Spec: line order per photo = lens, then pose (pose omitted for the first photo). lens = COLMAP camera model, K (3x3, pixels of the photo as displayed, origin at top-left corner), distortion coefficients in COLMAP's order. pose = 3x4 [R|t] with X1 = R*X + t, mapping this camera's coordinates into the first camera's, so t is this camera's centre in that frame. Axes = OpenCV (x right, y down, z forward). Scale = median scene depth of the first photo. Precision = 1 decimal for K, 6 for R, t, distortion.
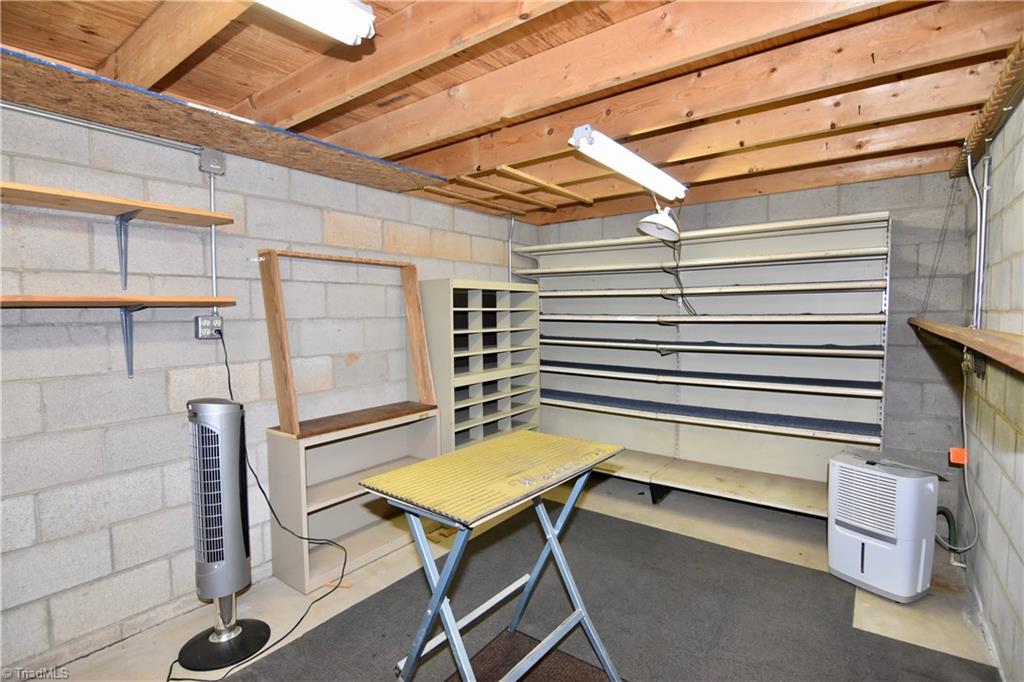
lens RADIAL K [[496.5, 0, 511.2], [0, 496.5, 339.5], [0, 0, 1]] dist [-0.004049, -0.001011]
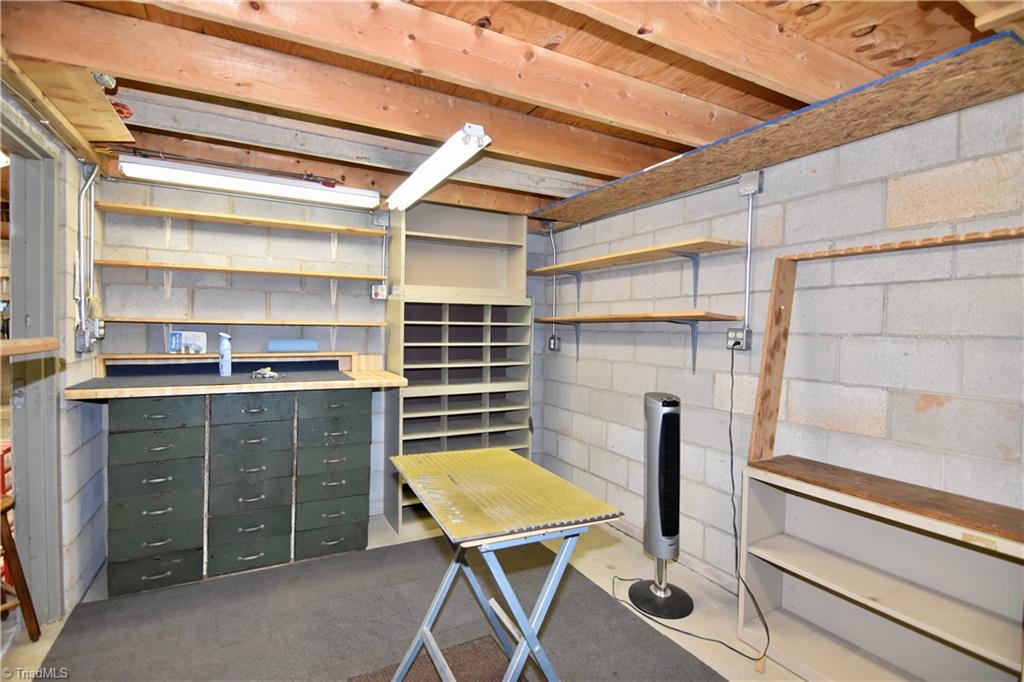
lens RADIAL K [[496.5, 0, 512.8], [0, 496.5, 338.1], [0, 0, 1]] dist [-0.004049, -0.001011]
pose [[-0.417529, 0.028573, -0.908214, 0.539712], [-0.053749, 0.996979, 0.056076, -0.056589], [0.907073, 0.072229, -0.414732, 0.928429]]
